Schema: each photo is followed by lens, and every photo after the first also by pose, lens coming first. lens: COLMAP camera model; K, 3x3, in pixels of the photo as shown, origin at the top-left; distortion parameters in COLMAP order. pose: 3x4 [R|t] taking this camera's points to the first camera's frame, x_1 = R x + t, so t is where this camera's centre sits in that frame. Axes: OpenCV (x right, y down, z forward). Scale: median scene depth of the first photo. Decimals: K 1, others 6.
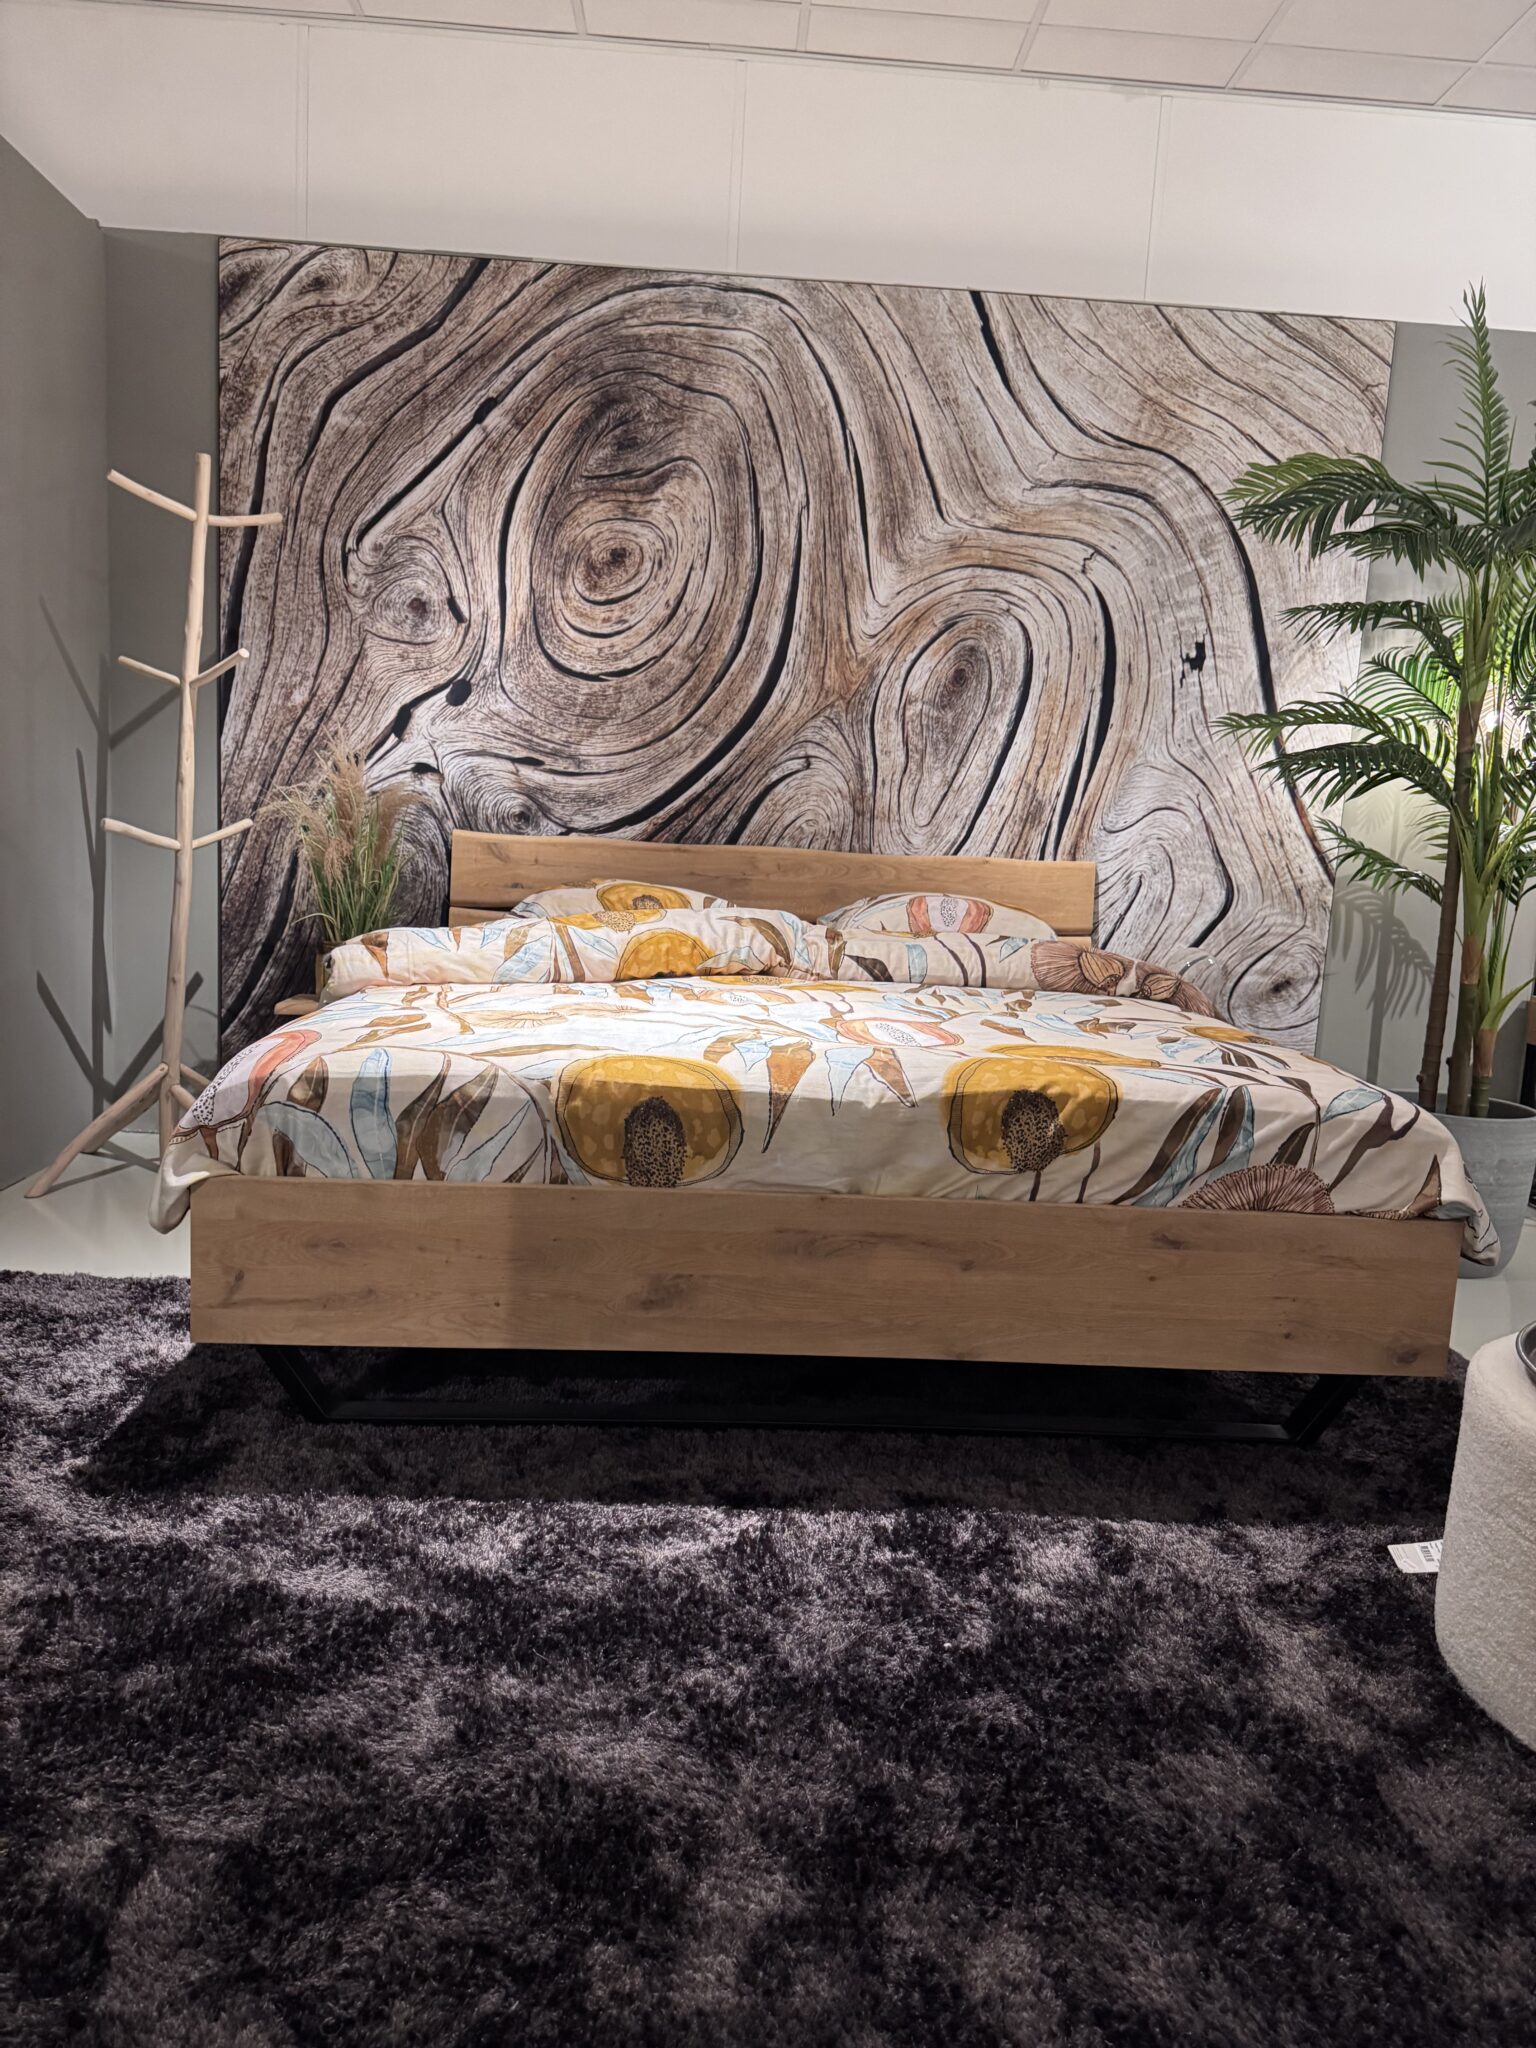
lens RADIAL K [[1432.3, 0, 768.0], [0, 1432.3, 1024.0], [0, 0, 1]] dist [0.174981, -0.413868]
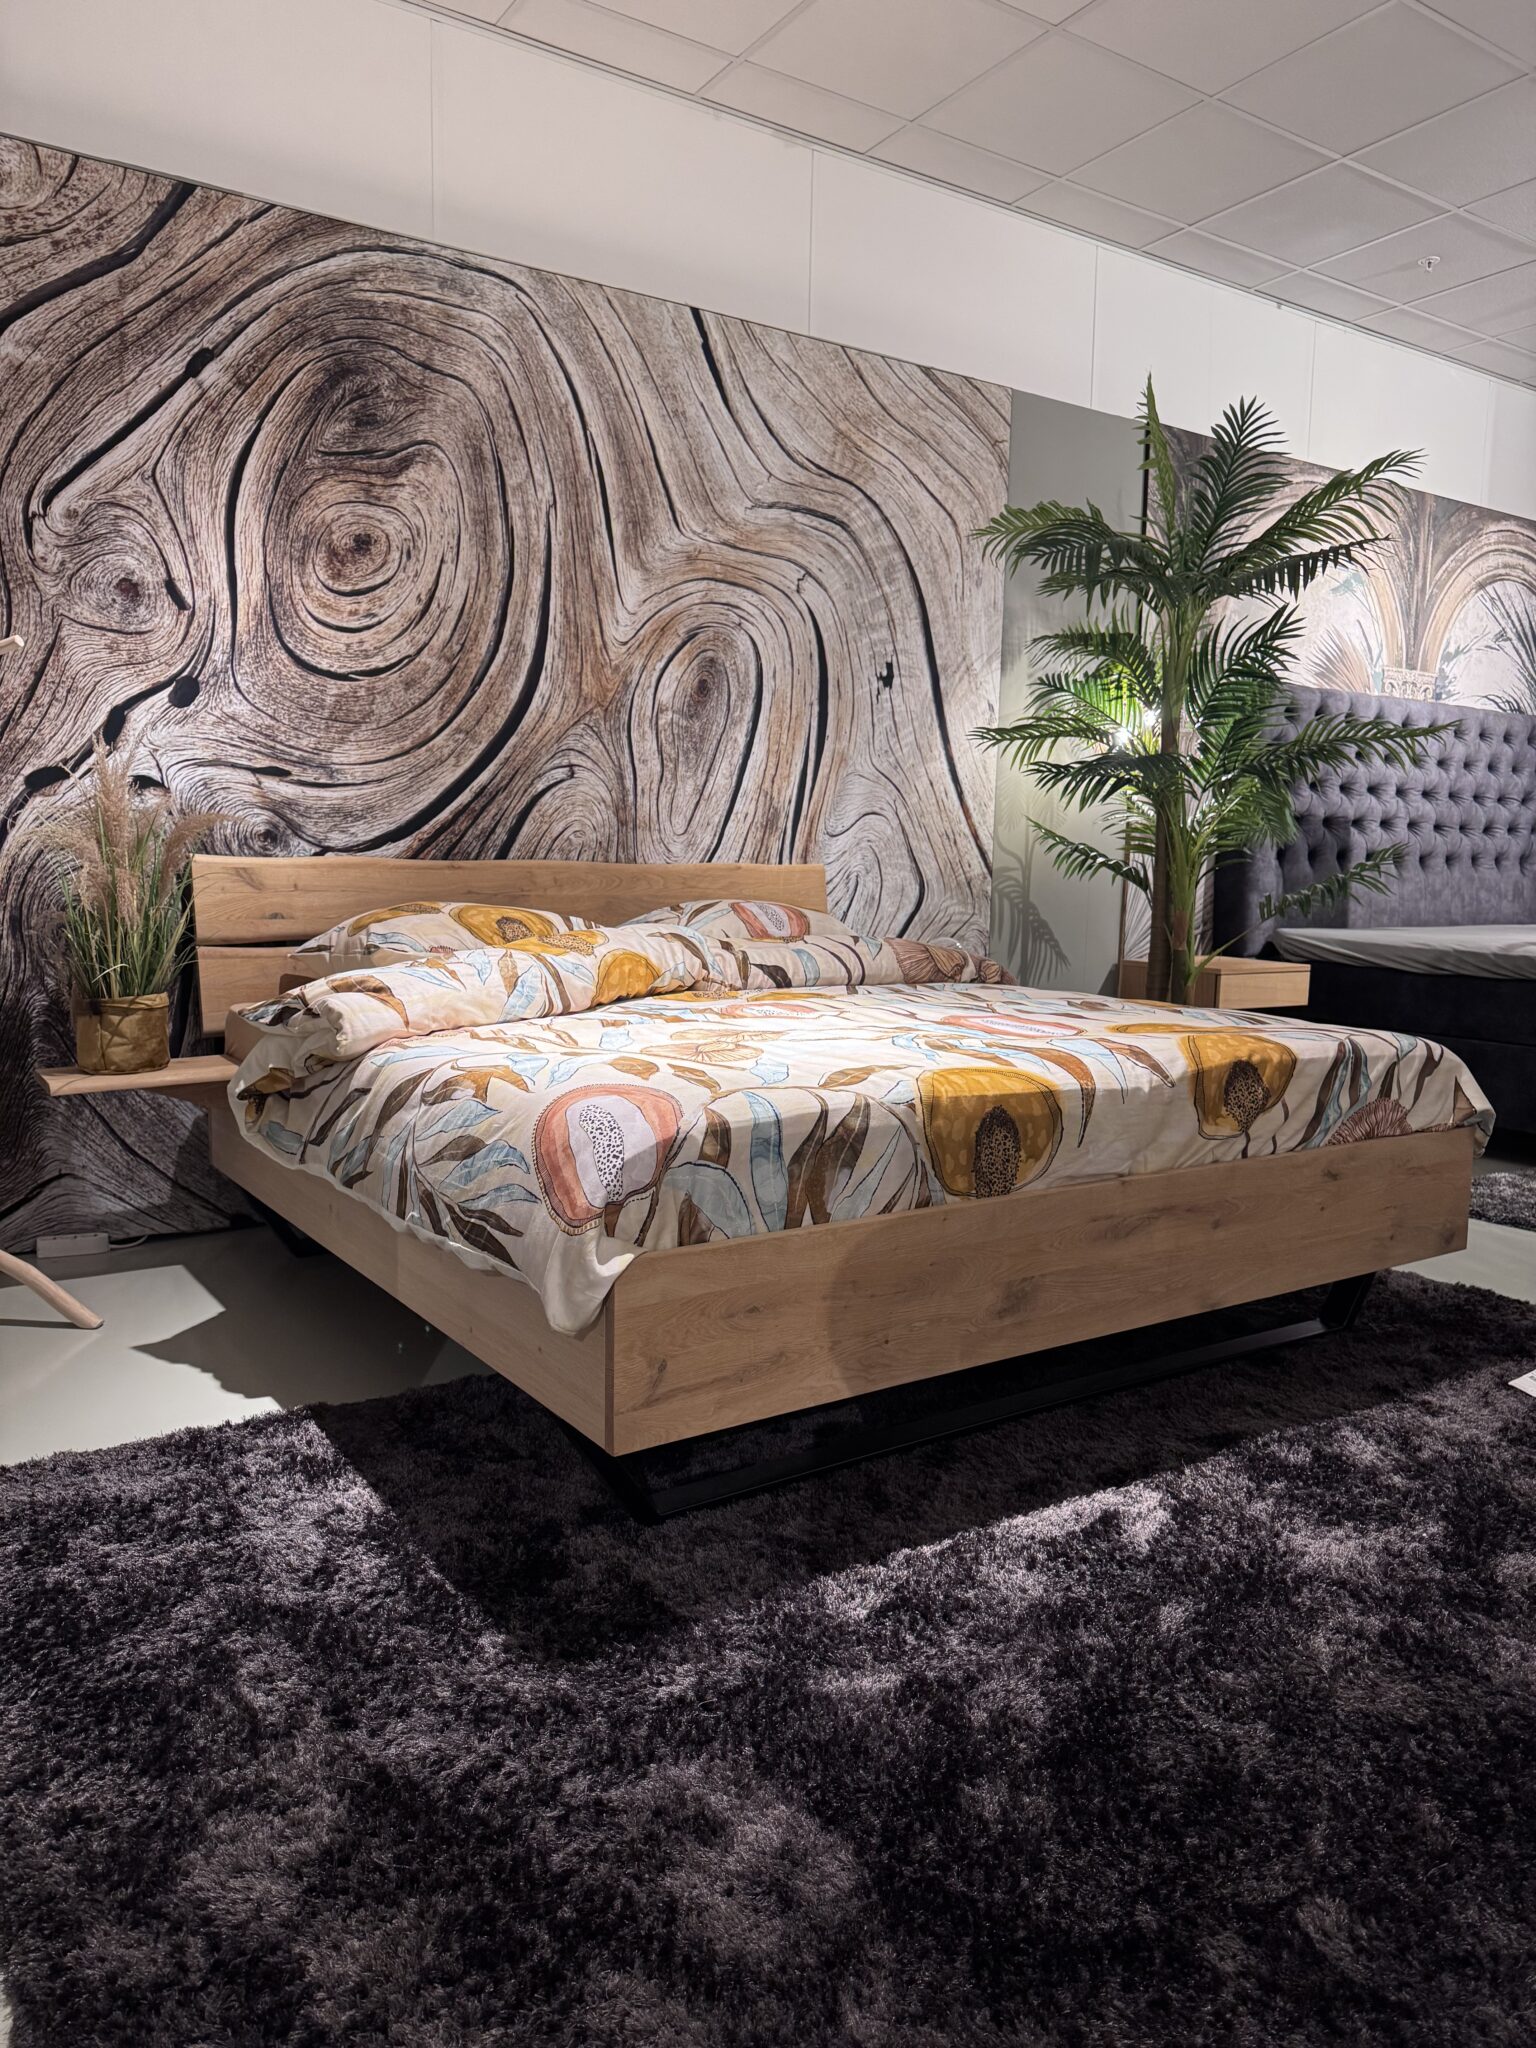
lens RADIAL K [[1432.3, 0, 768.0], [0, 1432.3, 1024.0], [0, 0, 1]] dist [0.174981, -0.413868]
pose [[0.859387, -0.096269, 0.502181, -0.362332], [0.098396, 0.994897, 0.022338, -0.022501], [-0.501768, 0.030216, 0.864474, 0.106617]]
